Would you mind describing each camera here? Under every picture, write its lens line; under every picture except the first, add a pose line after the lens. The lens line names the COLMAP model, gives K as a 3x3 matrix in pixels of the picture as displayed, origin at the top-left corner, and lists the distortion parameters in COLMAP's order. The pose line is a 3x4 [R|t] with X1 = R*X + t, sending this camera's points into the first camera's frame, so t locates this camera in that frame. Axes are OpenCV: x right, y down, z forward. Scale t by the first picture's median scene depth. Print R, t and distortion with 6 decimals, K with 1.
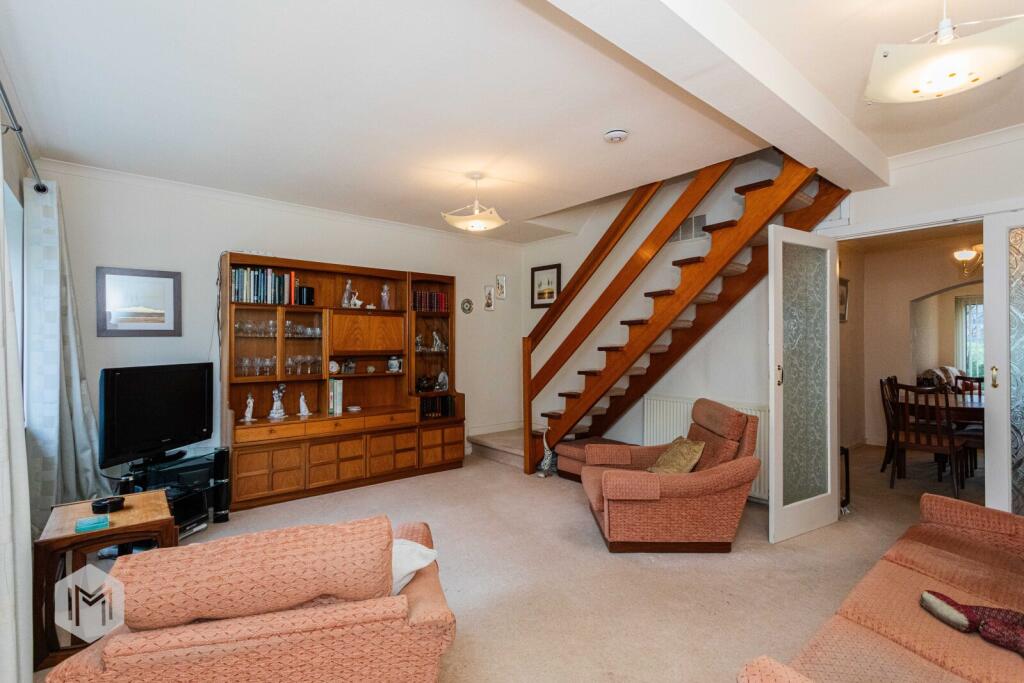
lens RADIAL K [[495.5, 0, 535.1], [0, 495.5, 341.6], [0, 0, 1]] dist [0.003166, 0.001737]
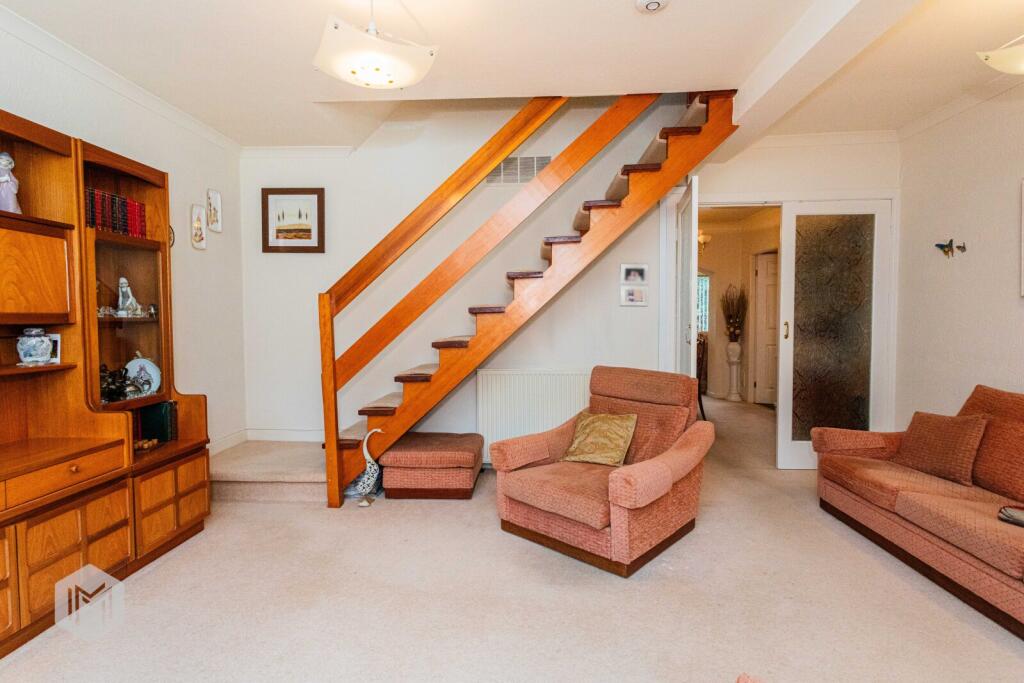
lens RADIAL K [[495.5, 0, 512.0], [0, 495.5, 342.3], [0, 0, 1]] dist [0.003166, 0.001737]
pose [[0.690918, -0.039949, 0.721828, -0.311467], [0.003655, 0.998652, 0.051771, 0.020902], [-0.722923, -0.033131, 0.690133, 0.396339]]
